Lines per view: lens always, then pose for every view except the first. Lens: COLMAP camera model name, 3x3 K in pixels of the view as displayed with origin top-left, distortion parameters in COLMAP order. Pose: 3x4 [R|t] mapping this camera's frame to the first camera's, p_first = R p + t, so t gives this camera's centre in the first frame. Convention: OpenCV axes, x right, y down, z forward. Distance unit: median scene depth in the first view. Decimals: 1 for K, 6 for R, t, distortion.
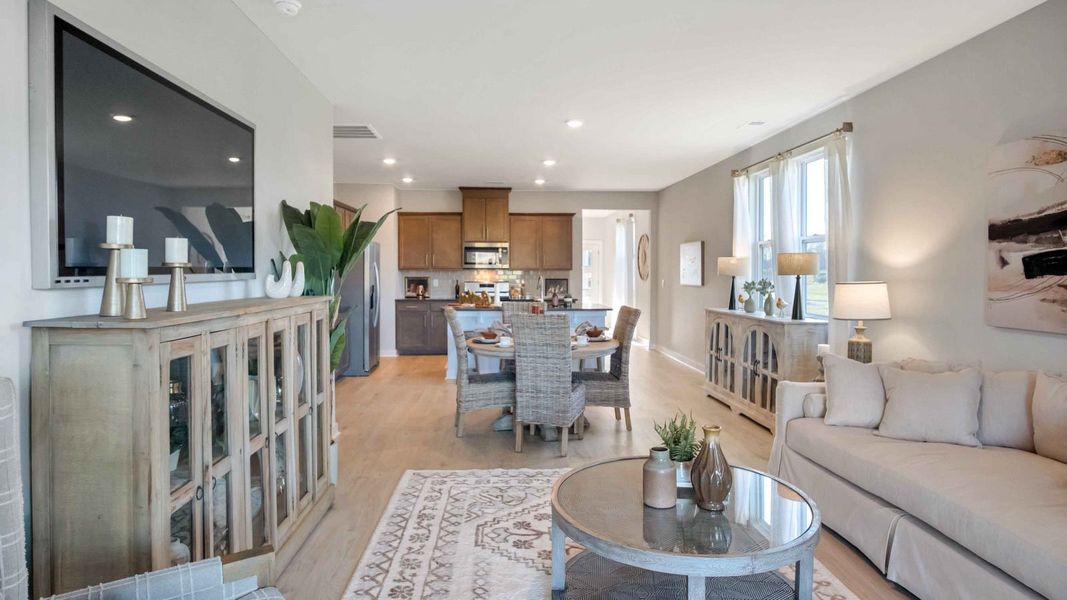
lens RADIAL K [[581.6, 0, 529.8], [0, 581.6, 275.8], [0, 0, 1]] dist [-0.000598, 0.000718]
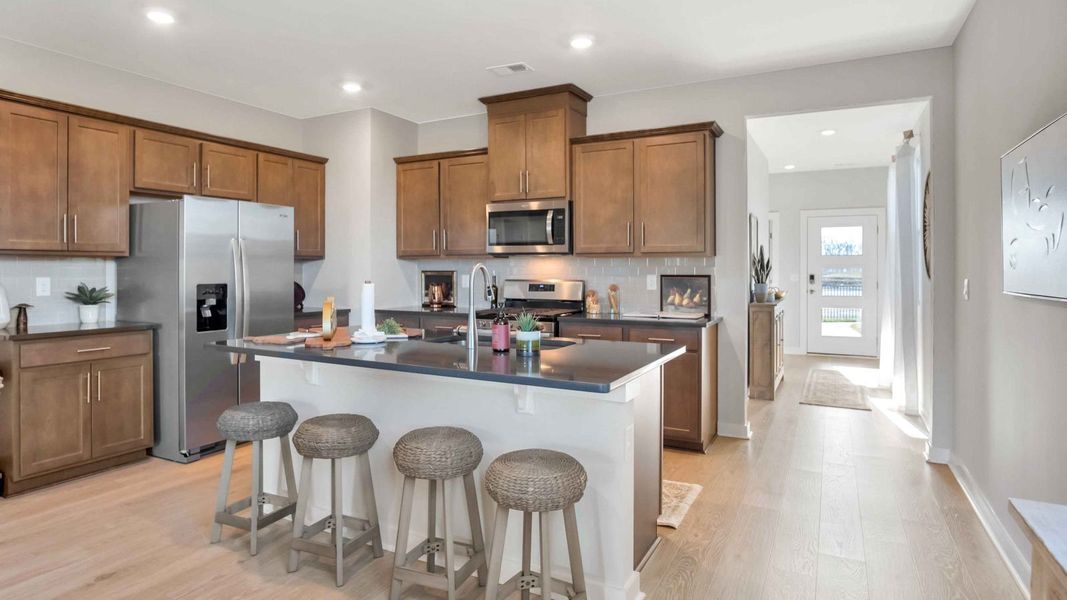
lens RADIAL K [[581.2, 0, 519.5], [0, 581.2, 271.1], [0, 0, 1]] dist [-0.032917, 0.000019]
pose [[0.848263, -0.000478, -0.529575, 0.280924], [-0.004120, 0.999963, -0.007501, 0.009803], [0.529559, 0.008545, 0.848230, 0.872960]]
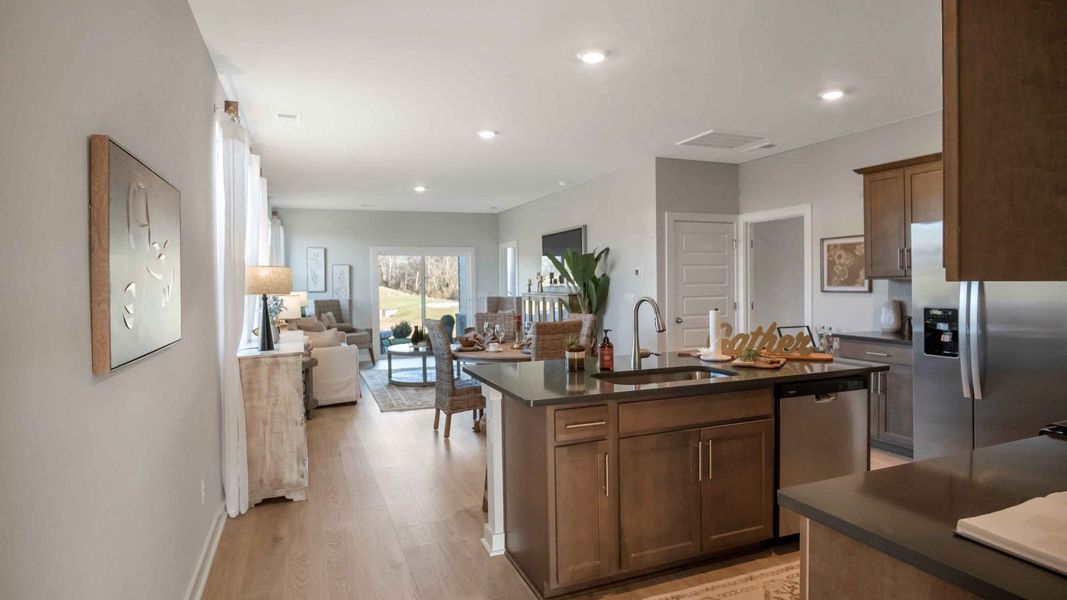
lens RADIAL K [[573.5, 0, 533.5], [0, 573.5, 300.0], [0, 0, 1]] dist [-0.019976, -0.000323]
pose [[-0.949571, 0.025556, -0.312510, 0.260968], [0.012838, 0.999006, 0.042686, -0.022449], [0.313291, 0.036521, -0.948955, 1.674013]]
